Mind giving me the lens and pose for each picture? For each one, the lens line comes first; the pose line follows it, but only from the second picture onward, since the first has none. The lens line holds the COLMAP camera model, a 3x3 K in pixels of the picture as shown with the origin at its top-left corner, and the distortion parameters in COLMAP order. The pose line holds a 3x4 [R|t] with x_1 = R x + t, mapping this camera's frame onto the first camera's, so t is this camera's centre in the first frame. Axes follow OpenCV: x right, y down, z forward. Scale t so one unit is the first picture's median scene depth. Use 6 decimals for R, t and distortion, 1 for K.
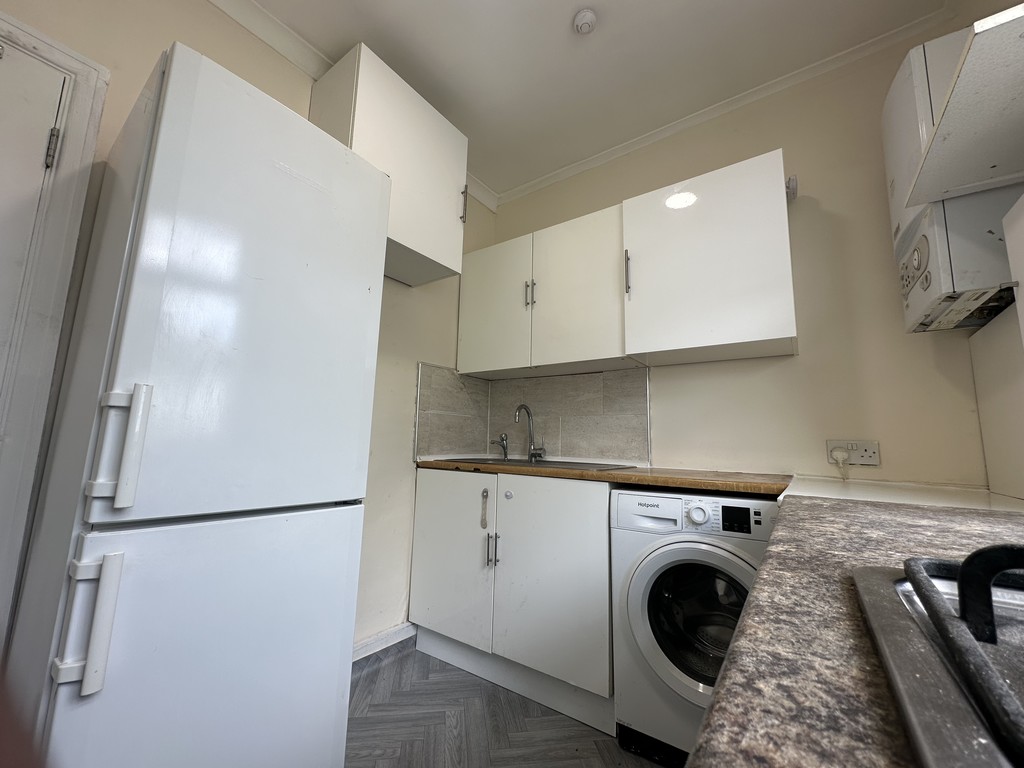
lens RADIAL K [[405.6, 0, 512.7], [0, 405.6, 385.9], [0, 0, 1]] dist [-0.002547, 0.000009]
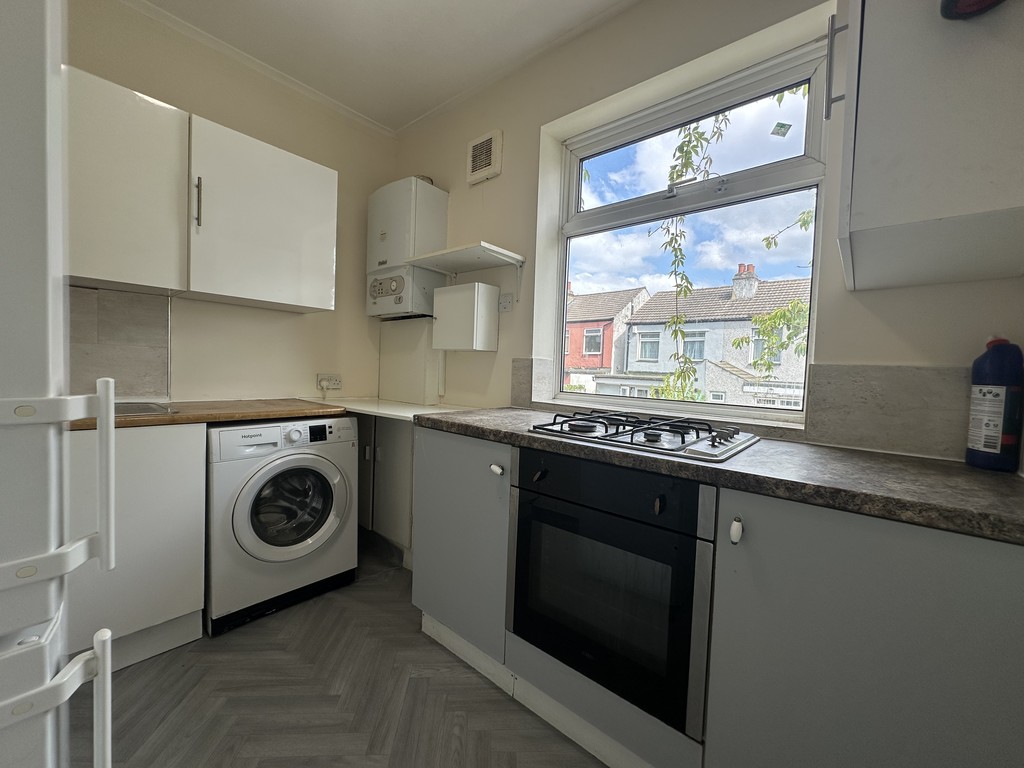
lens RADIAL K [[405.6, 0, 512.7], [0, 405.6, 384.3], [0, 0, 1]] dist [-0.002547, 0.000009]
pose [[0.091416, -0.059120, 0.994056, -0.787301], [-0.174852, 0.981774, 0.074469, -0.081756], [-0.980342, -0.180621, 0.079413, 0.175371]]
